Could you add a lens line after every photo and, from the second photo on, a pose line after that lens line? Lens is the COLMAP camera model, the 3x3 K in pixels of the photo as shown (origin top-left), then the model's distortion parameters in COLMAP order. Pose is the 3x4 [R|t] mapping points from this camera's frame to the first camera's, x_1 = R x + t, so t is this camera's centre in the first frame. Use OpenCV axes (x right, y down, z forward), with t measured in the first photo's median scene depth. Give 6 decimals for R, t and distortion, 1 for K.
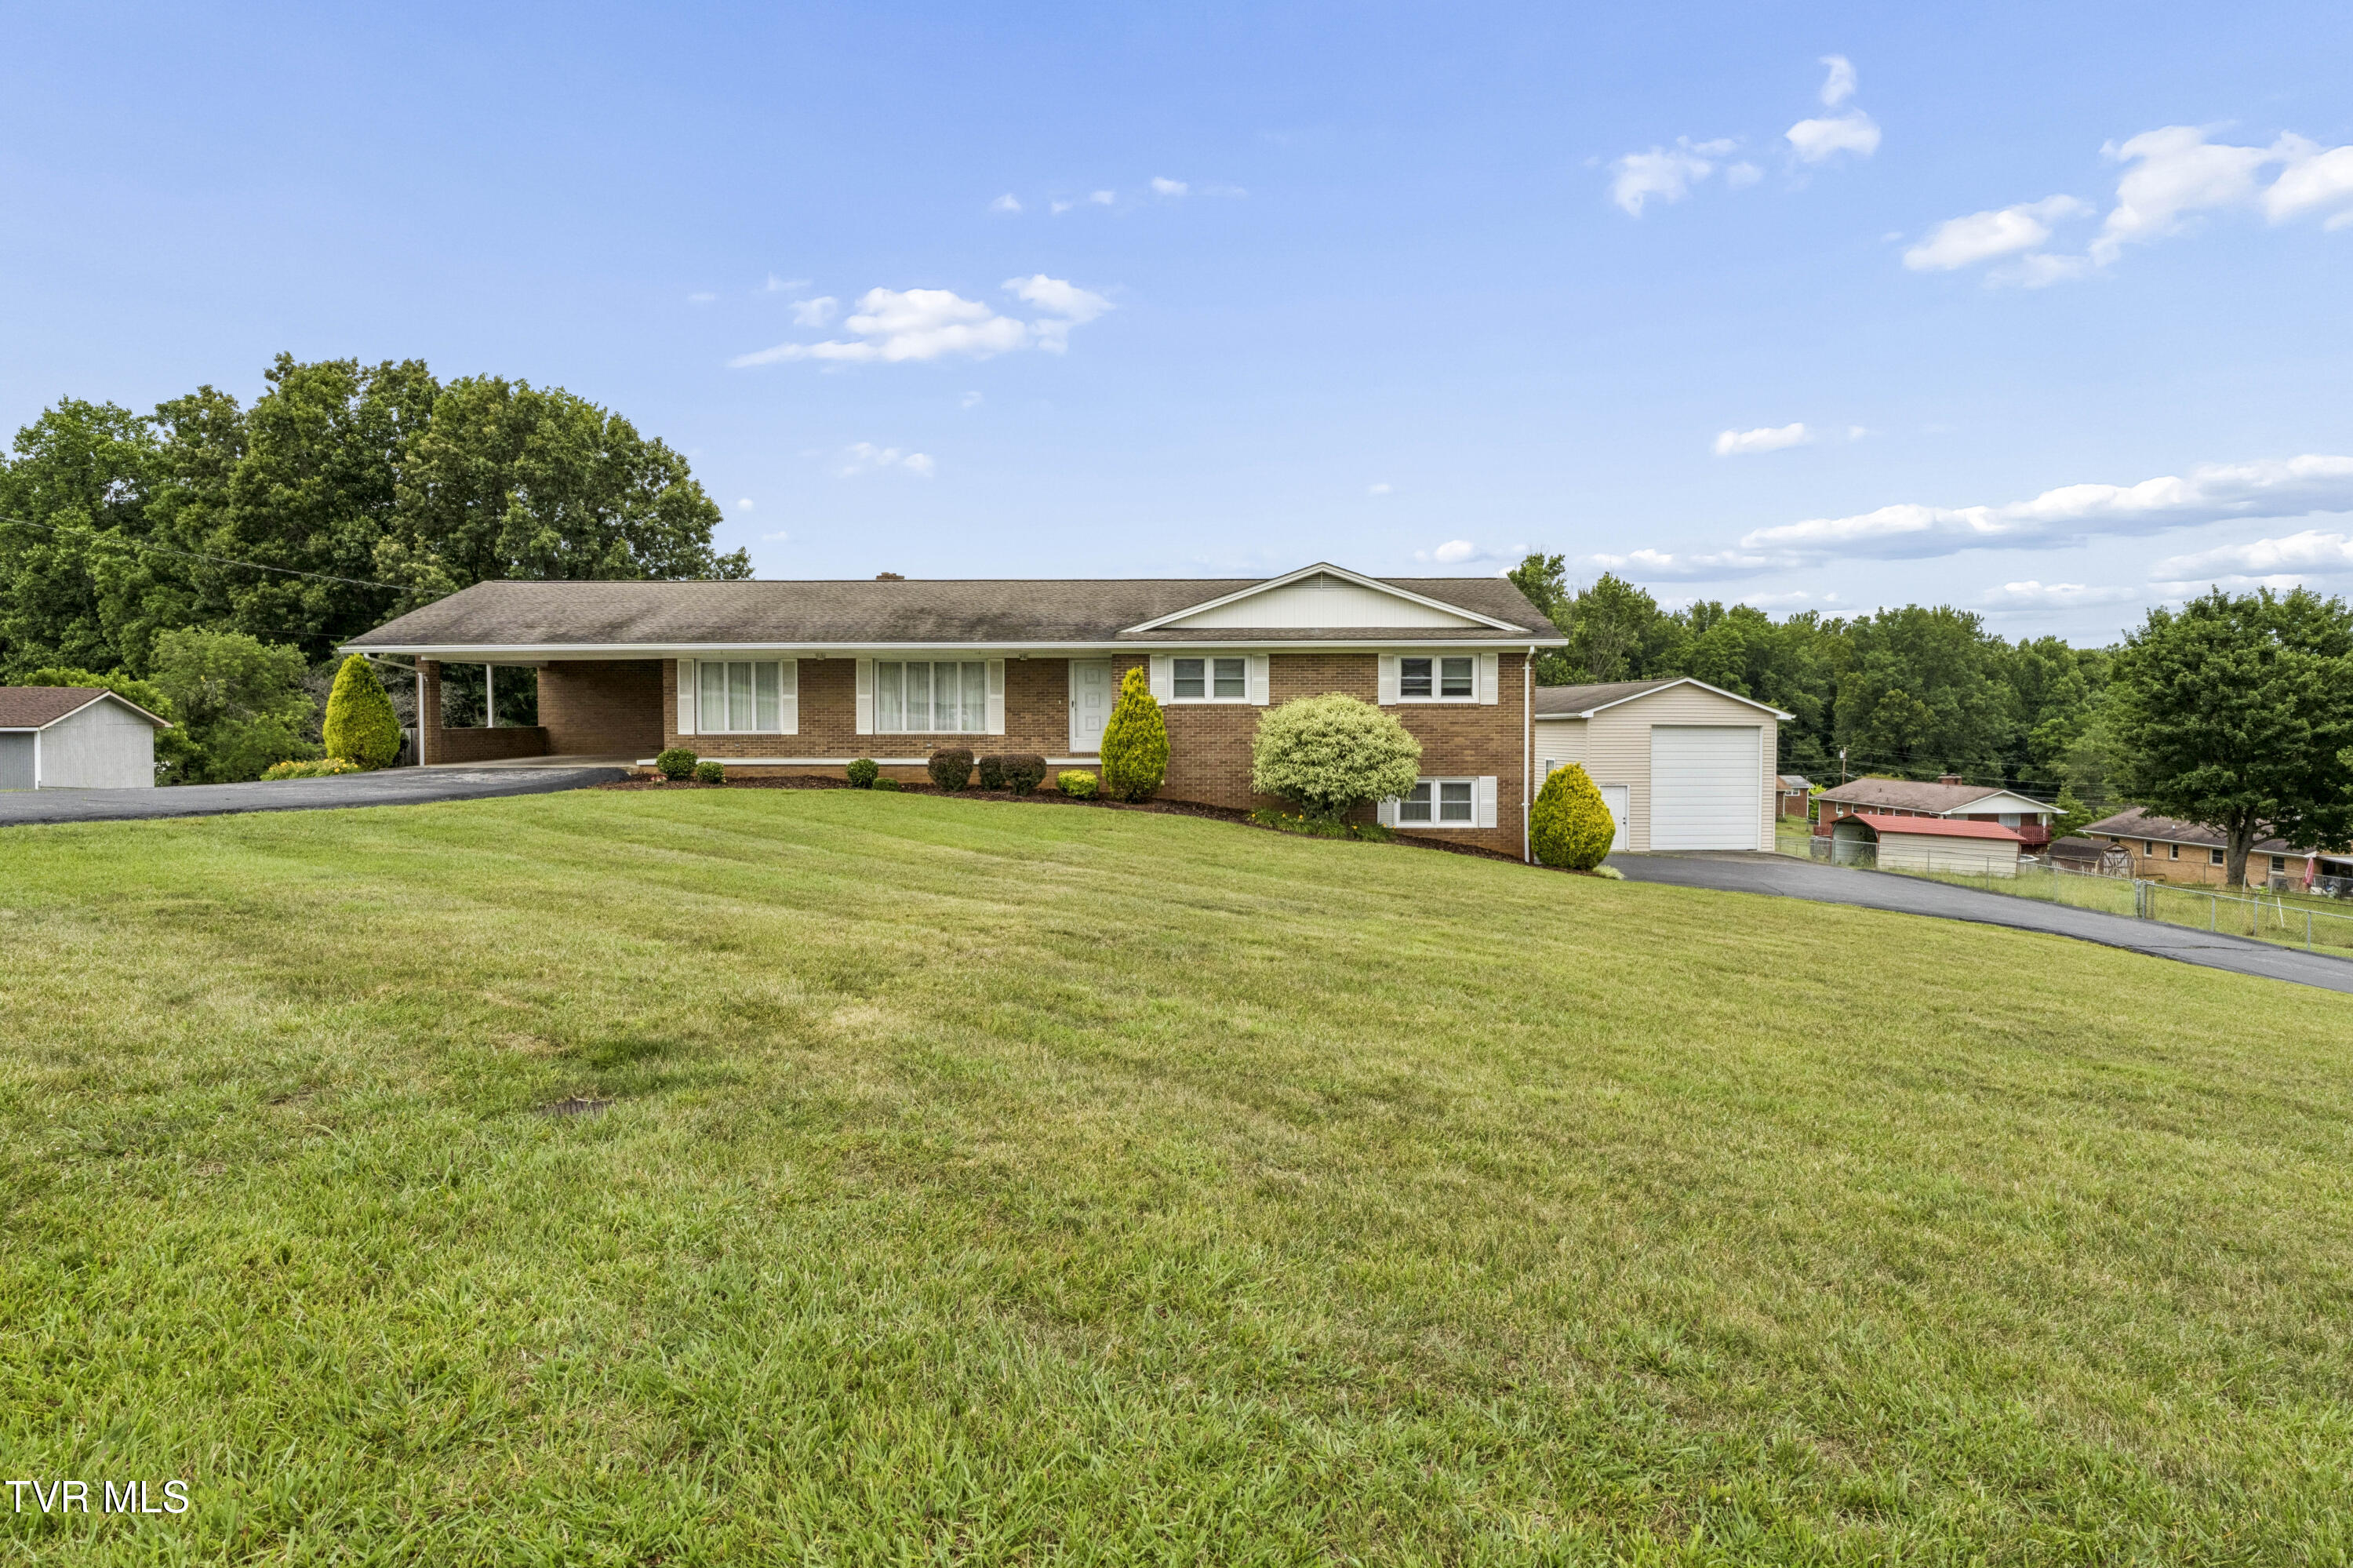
lens RADIAL K [[1336.5, 0, 1185.5], [0, 1336.5, 776.7], [0, 0, 1]] dist [-0.001359, -0.000425]
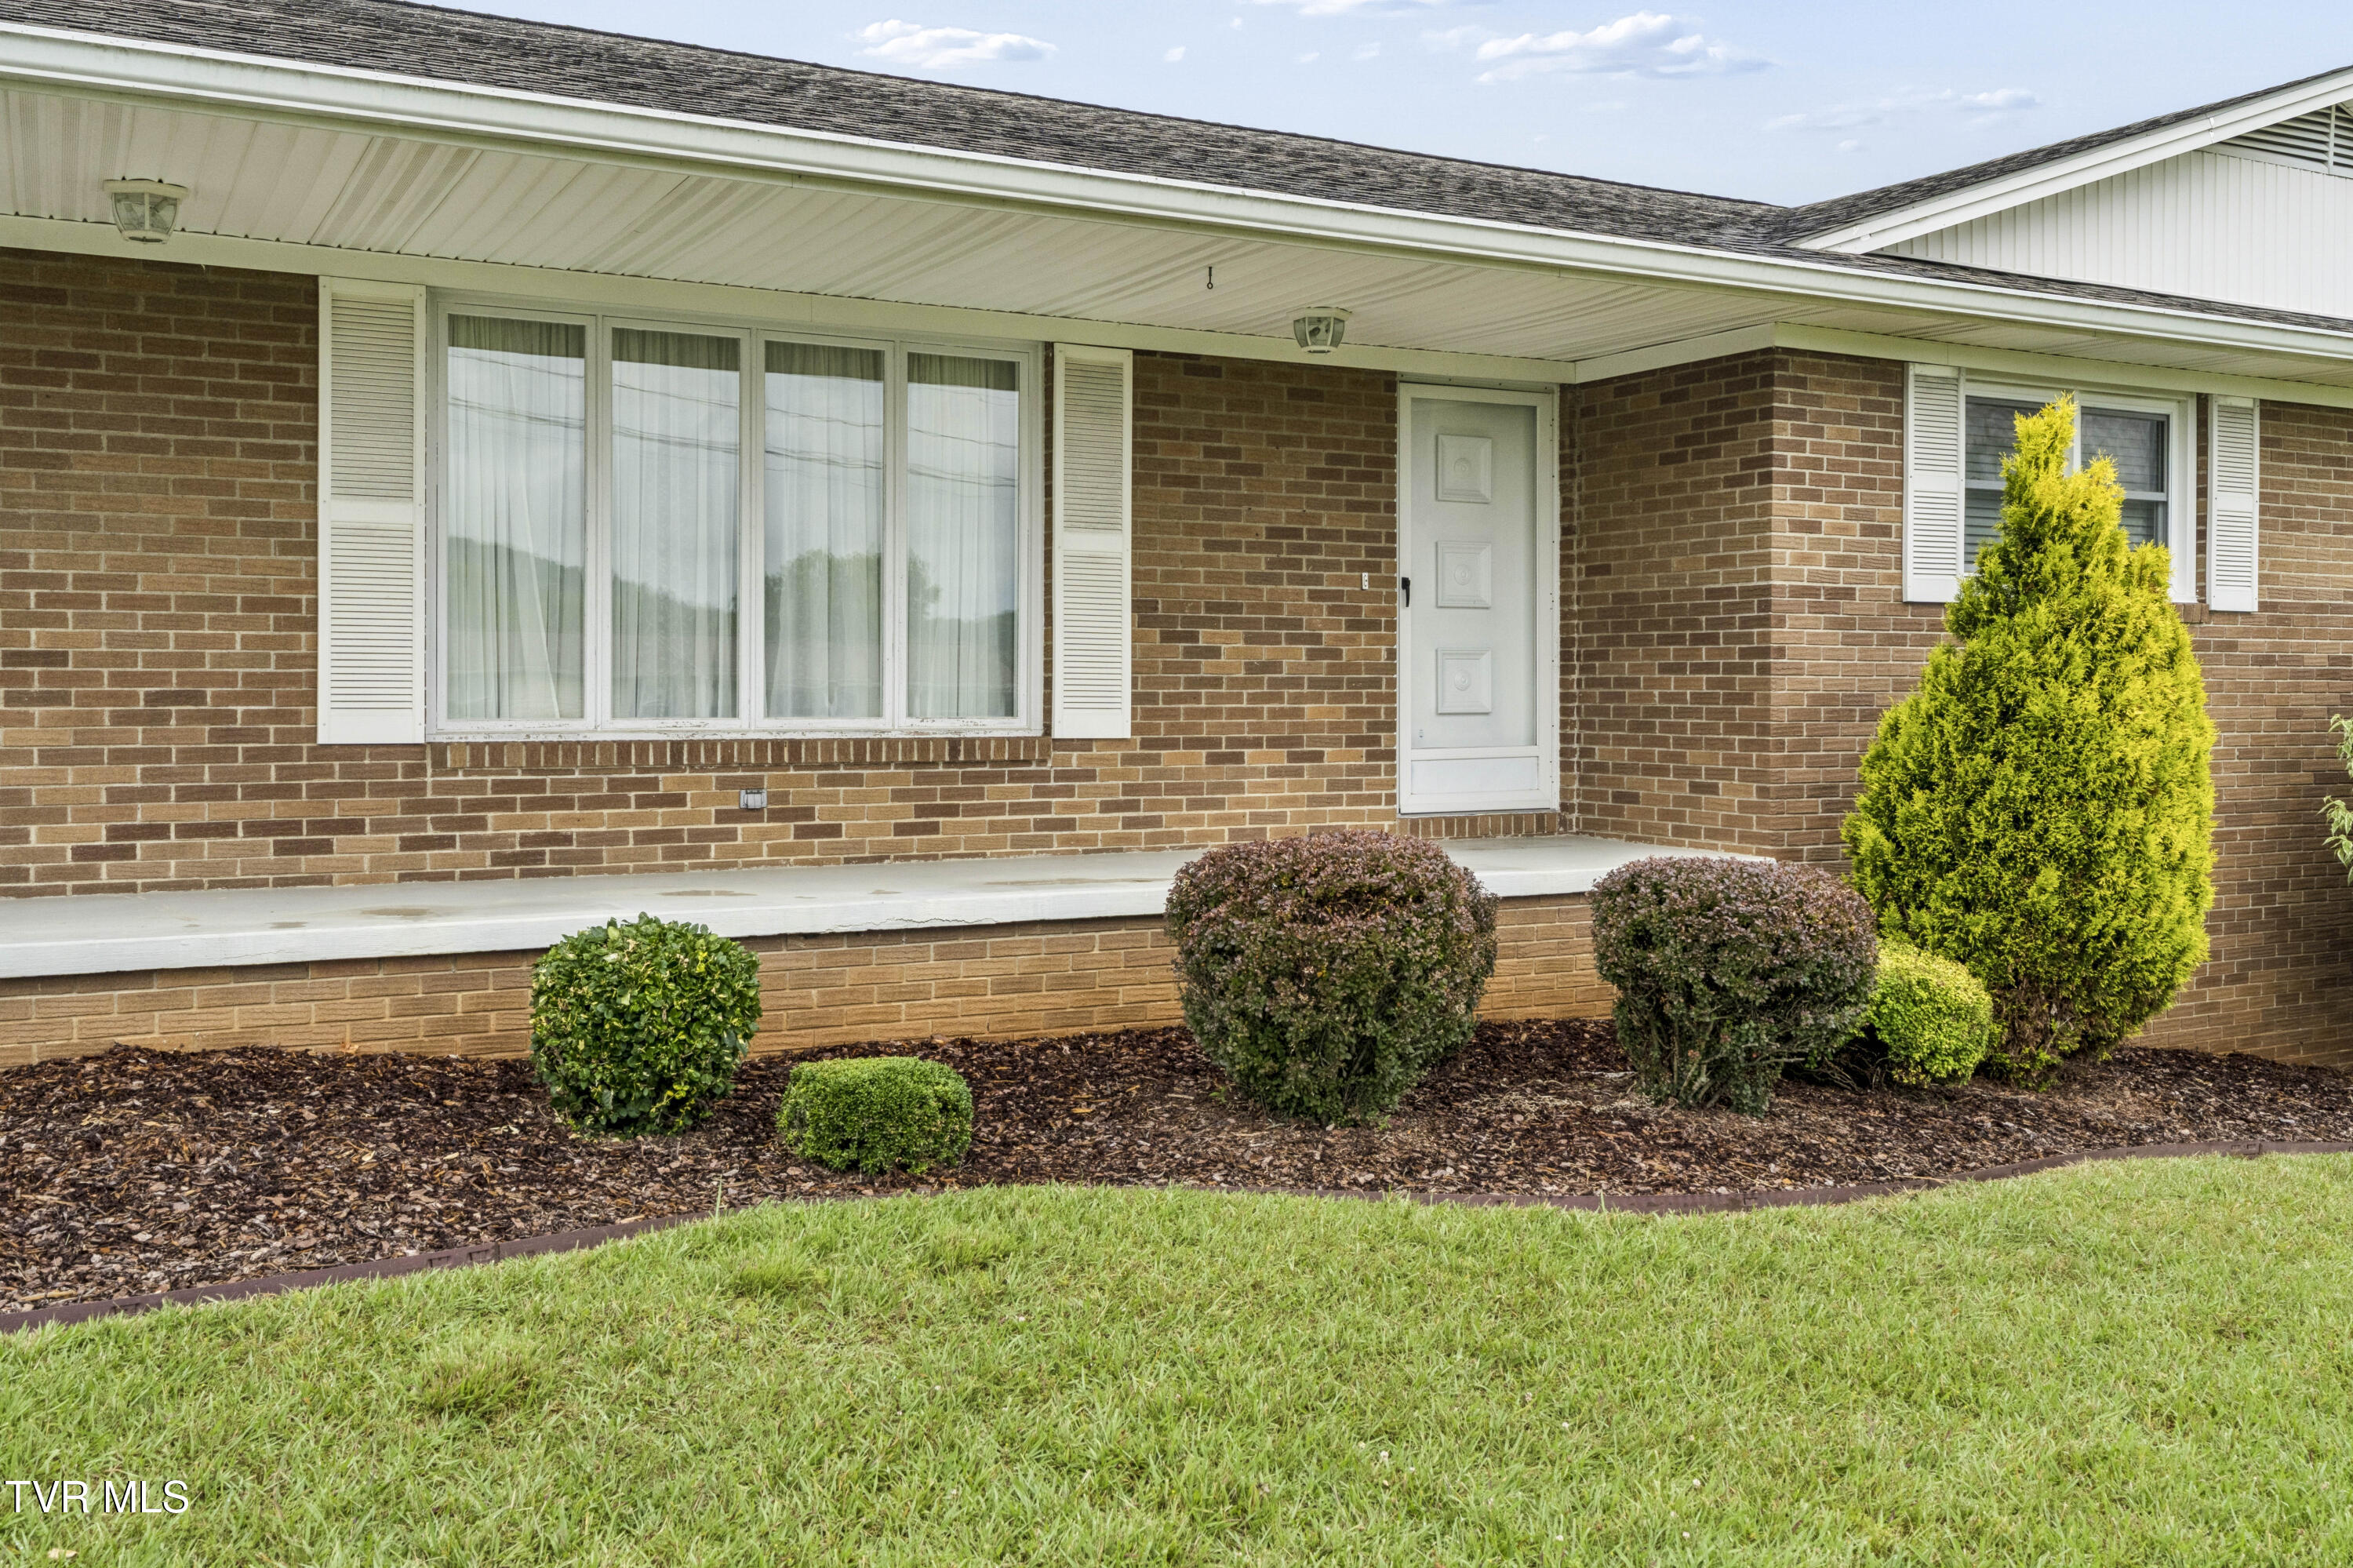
lens RADIAL K [[2124.9, 0, 1176.5], [0, 2124.9, 784.0], [0, 0, 1]] dist [0.002276, 0.002464]
pose [[0.870525, -0.018603, 0.491772, -0.279400], [0.016338, 0.999827, 0.008901, -0.027079], [-0.491853, 0.000286, 0.870678, 0.716078]]
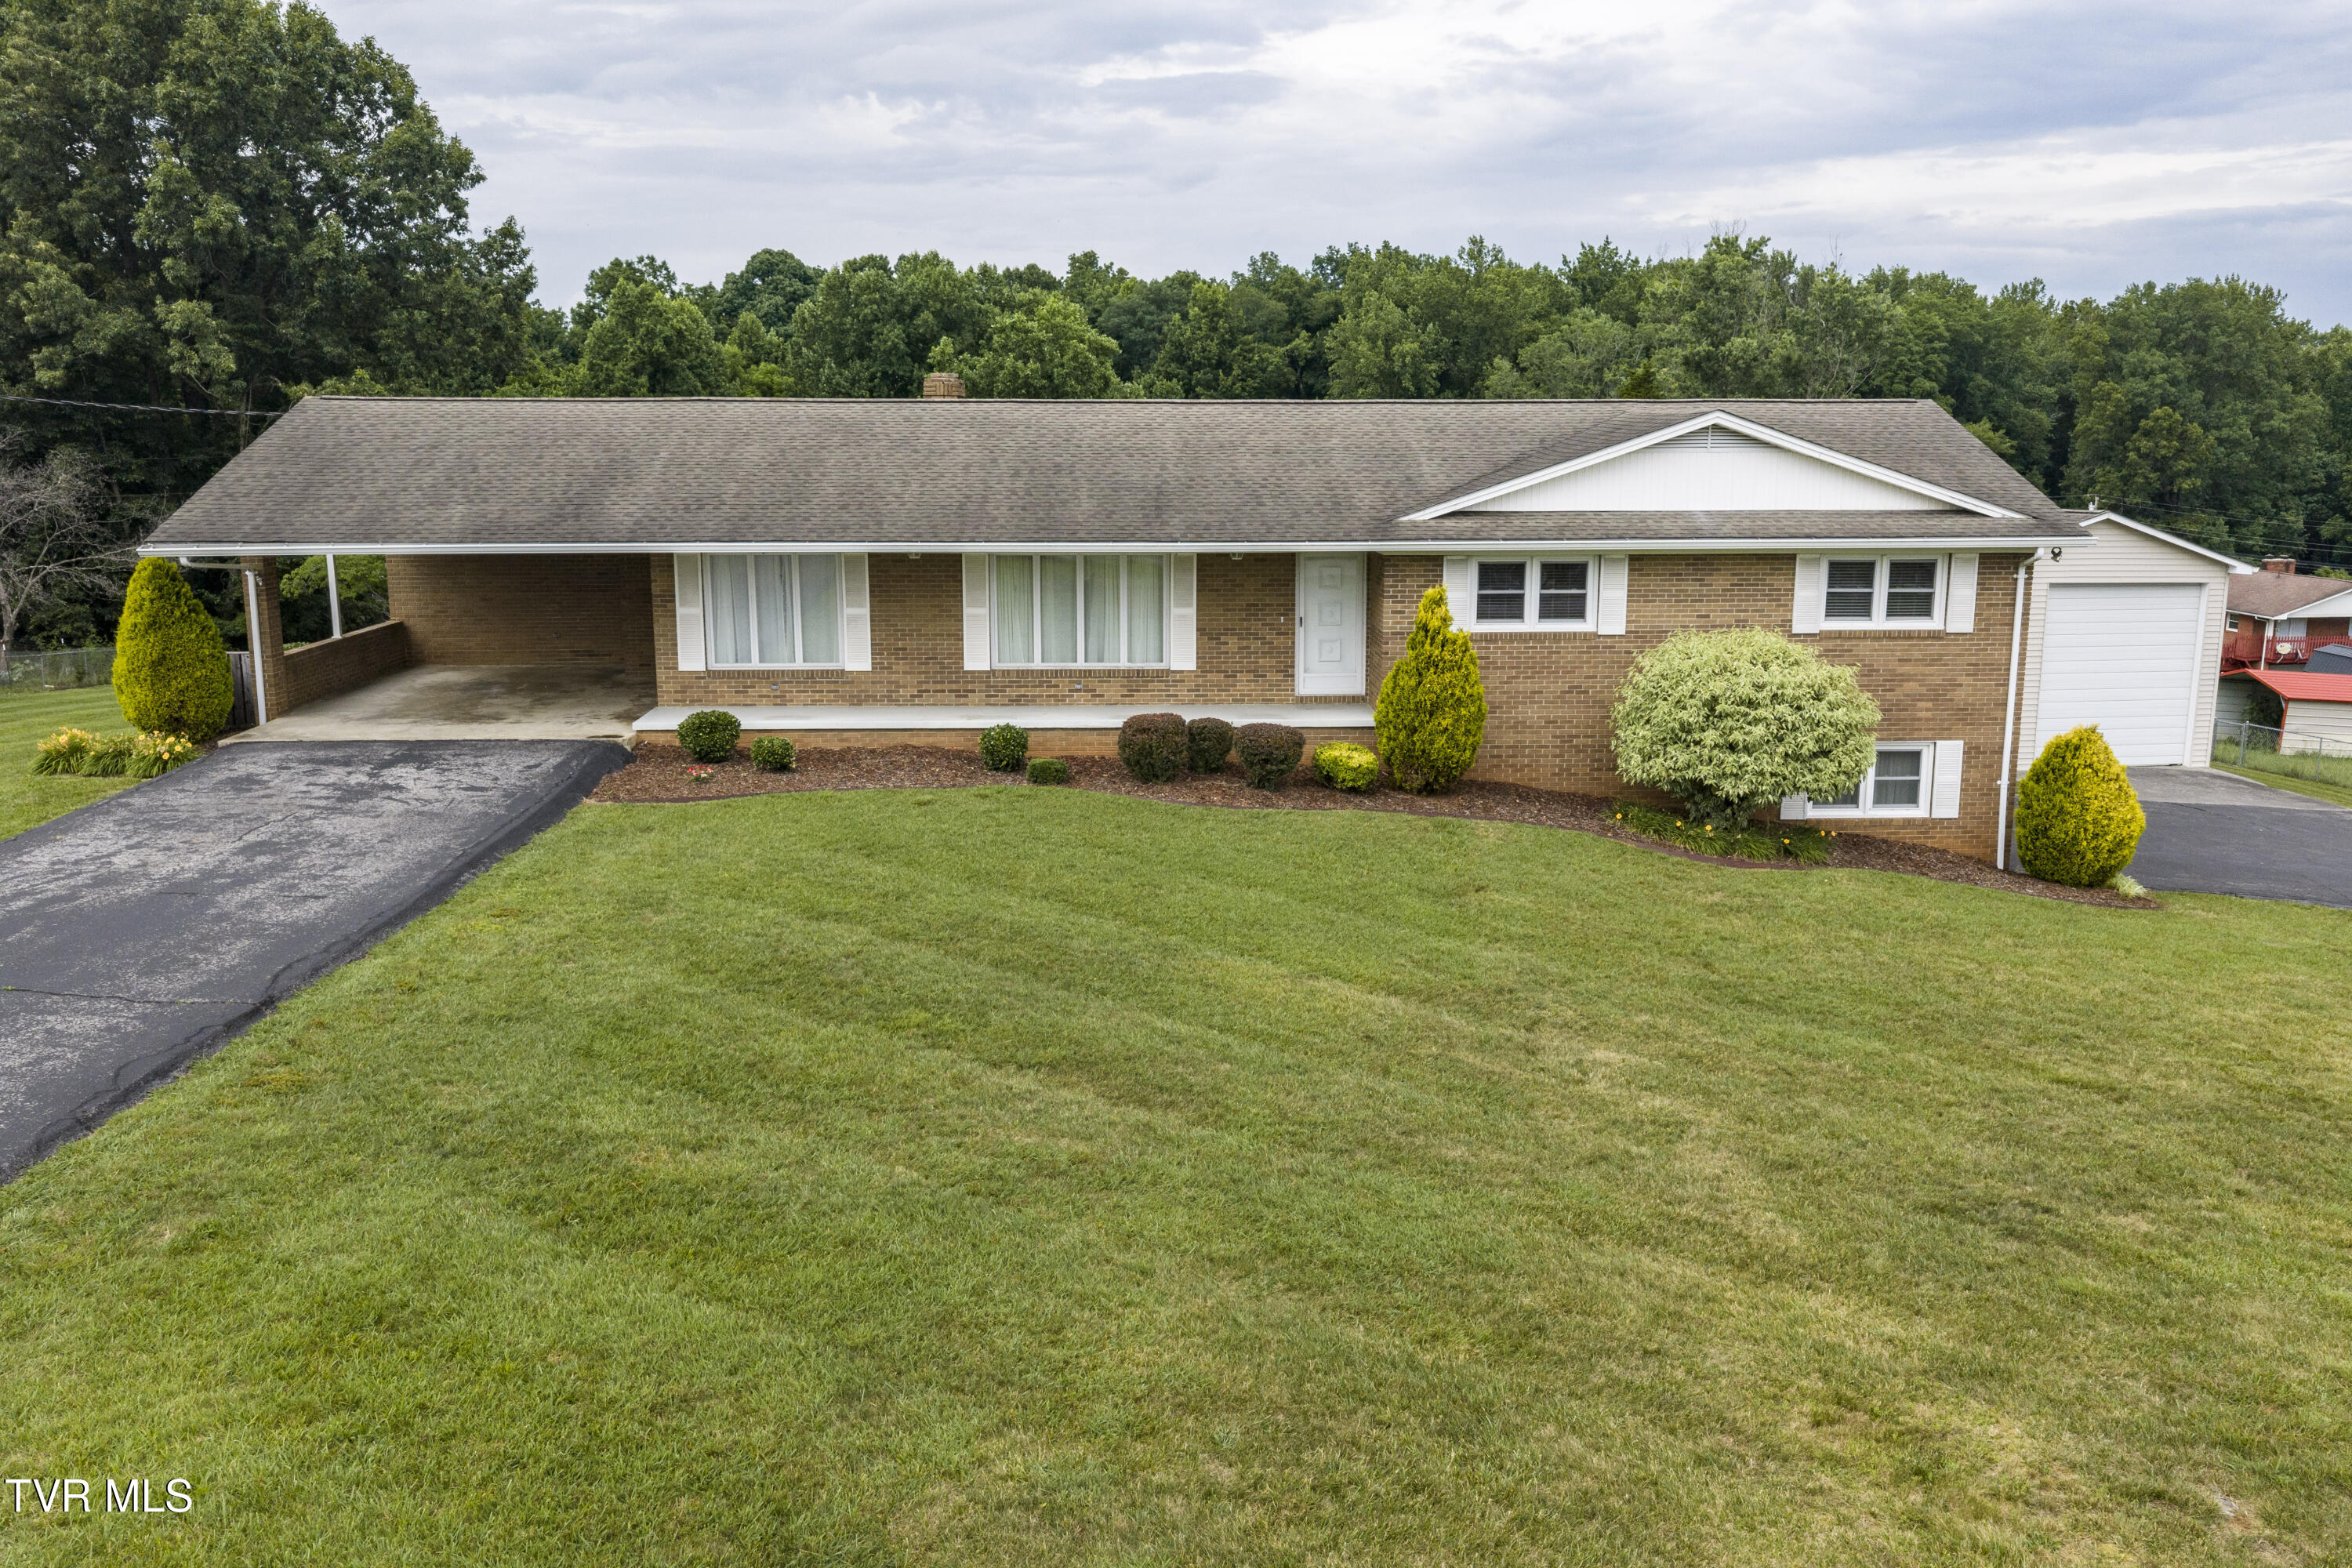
lens RADIAL K [[1940.6, 0, 1183.2], [0, 1940.6, 794.6], [0, 0, 1]] dist [0.035250, -0.063253]
pose [[0.998362, -0.008445, 0.056590, -0.192489], [-0.000048, 0.988922, 0.148435, -0.109422], [-0.057217, -0.148195, 0.987302, 0.067582]]
